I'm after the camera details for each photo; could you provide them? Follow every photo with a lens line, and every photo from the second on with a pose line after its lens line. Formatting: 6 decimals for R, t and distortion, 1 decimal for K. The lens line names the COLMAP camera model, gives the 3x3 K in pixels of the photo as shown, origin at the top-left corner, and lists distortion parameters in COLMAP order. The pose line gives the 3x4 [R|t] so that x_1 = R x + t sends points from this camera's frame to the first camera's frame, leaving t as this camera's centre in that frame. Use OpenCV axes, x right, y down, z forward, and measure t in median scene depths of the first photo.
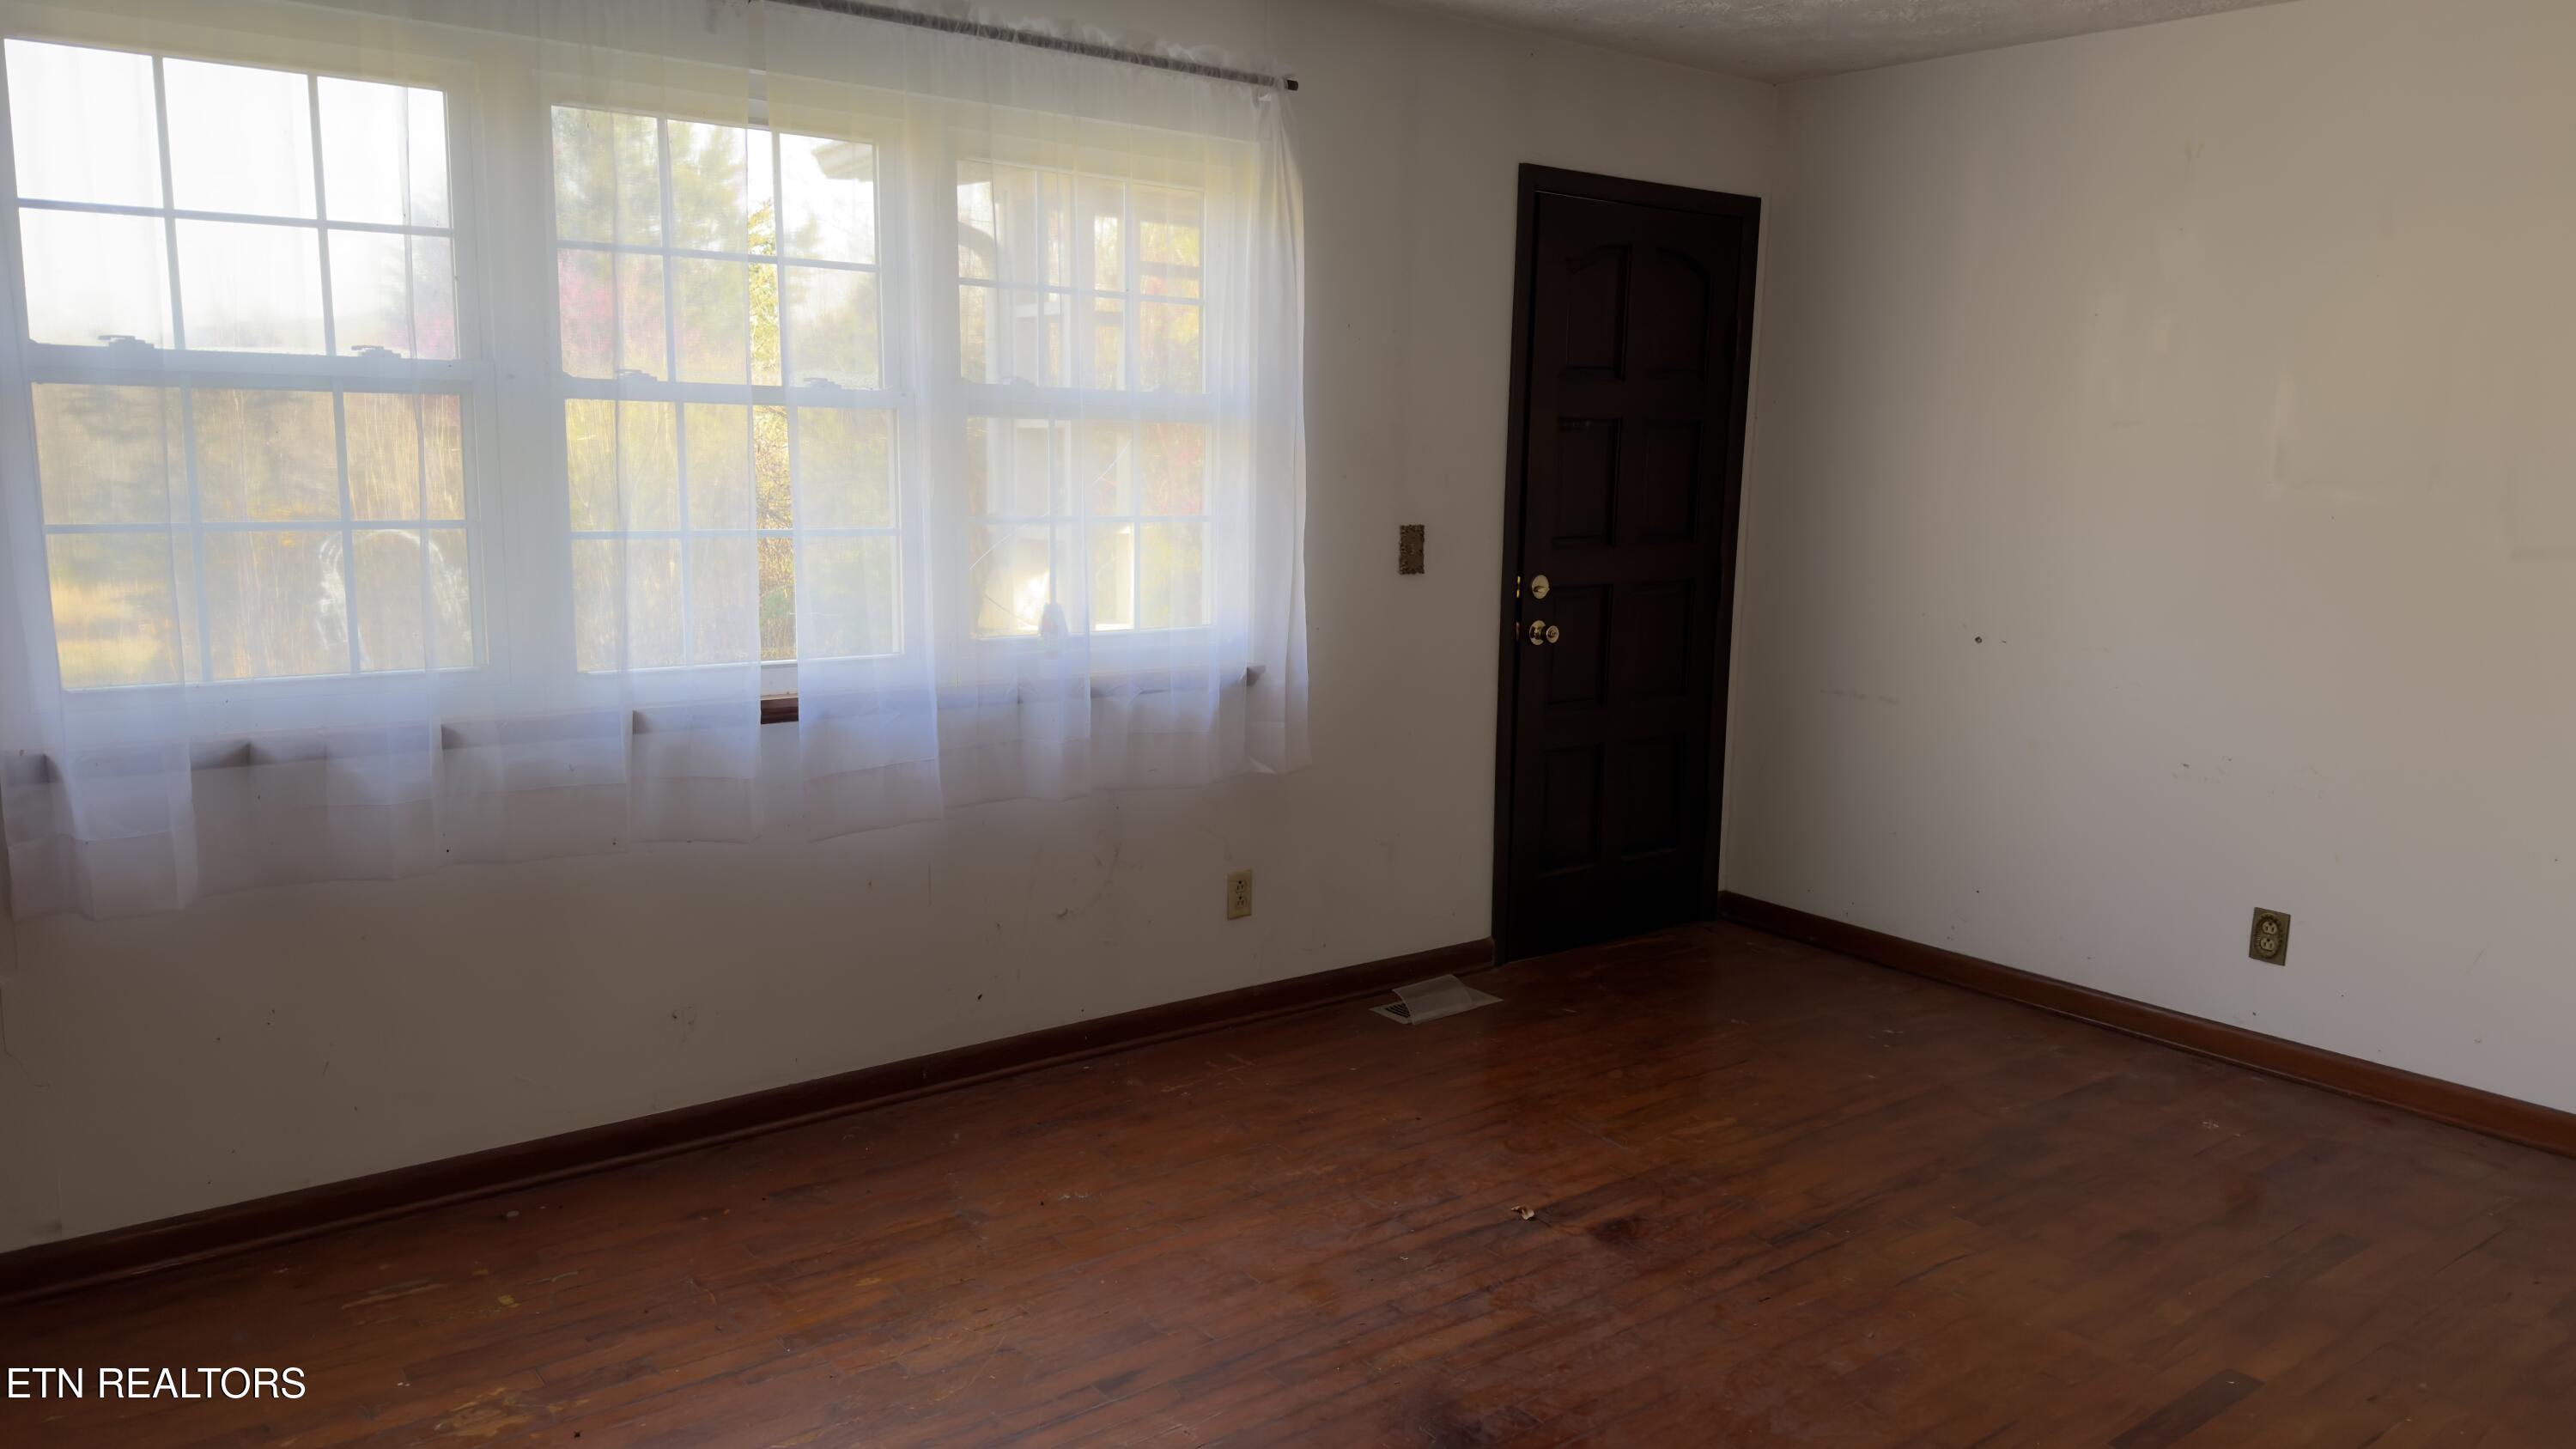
lens RADIAL K [[1845.3, 0, 1296.5], [0, 1845.3, 726.3], [0, 0, 1]] dist [0.121529, -0.175926]
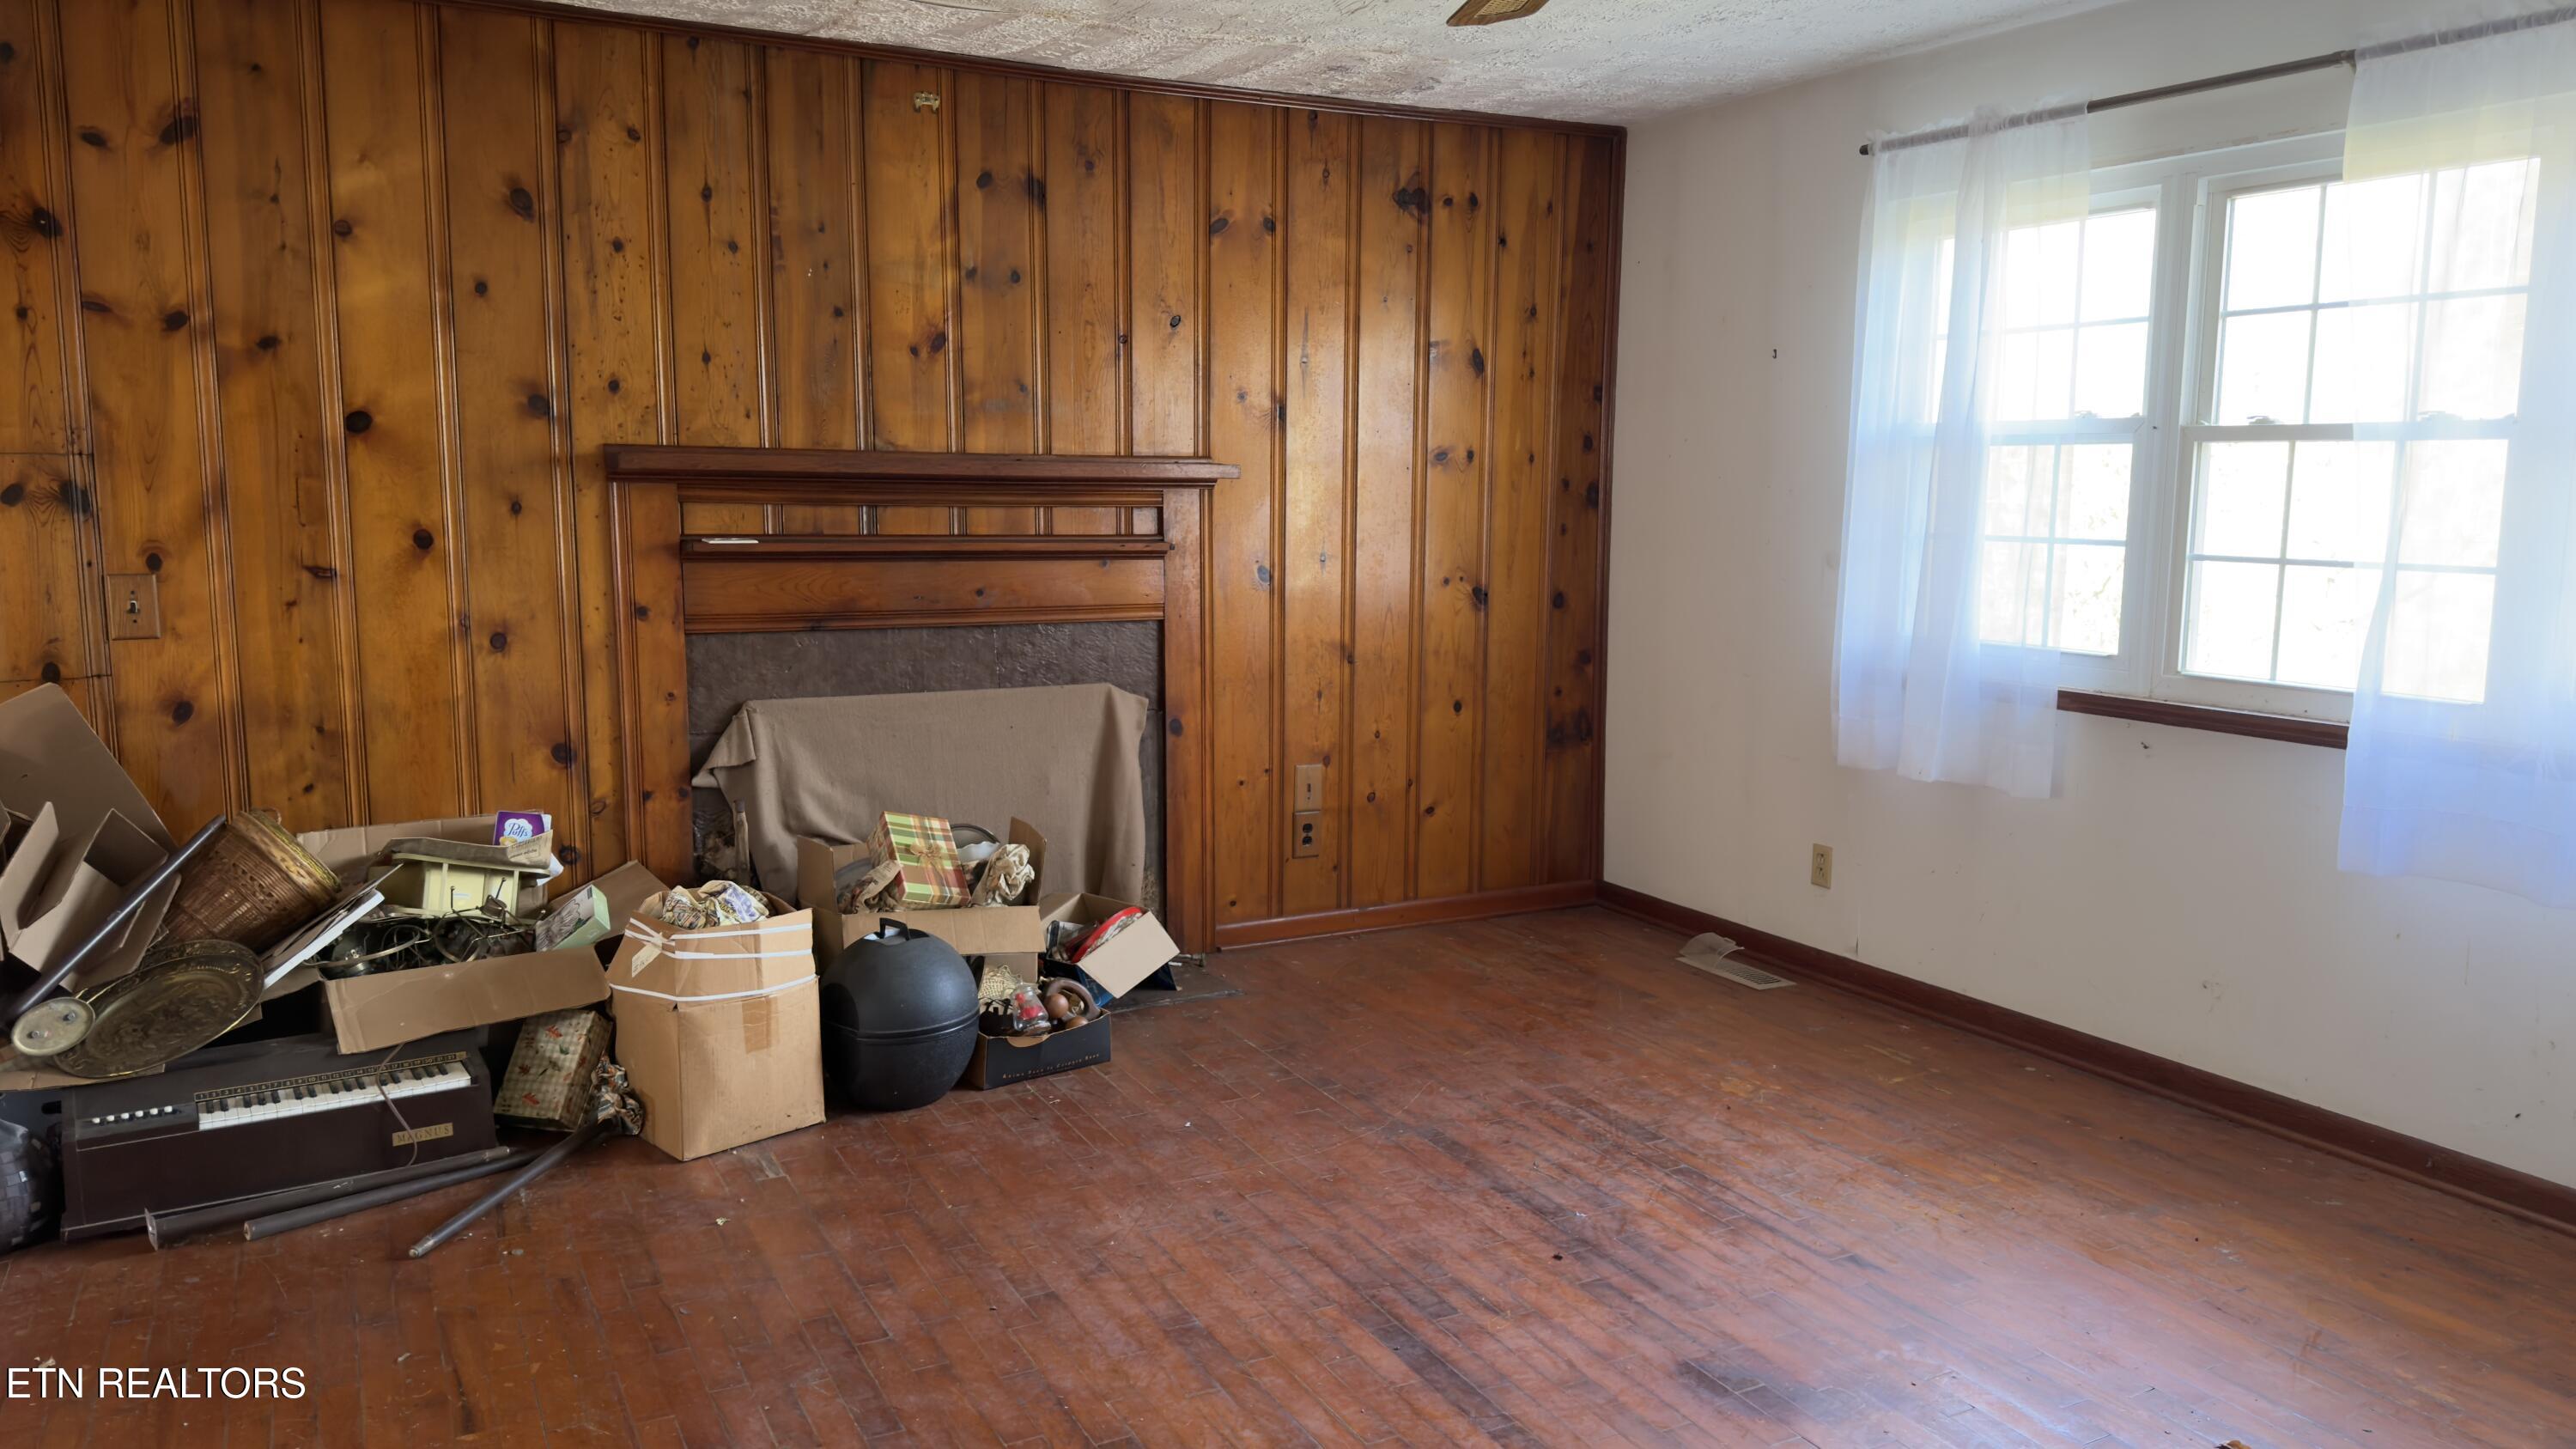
lens RADIAL K [[1845.3, 0, 1296.5], [0, 1845.3, 726.3], [0, 0, 1]] dist [0.121529, -0.175926]
pose [[-0.179288, 0.115026, -0.977049, 0.904080], [-0.161923, 0.976147, 0.144633, -0.076699], [0.970380, 0.184138, -0.156386, 0.657203]]
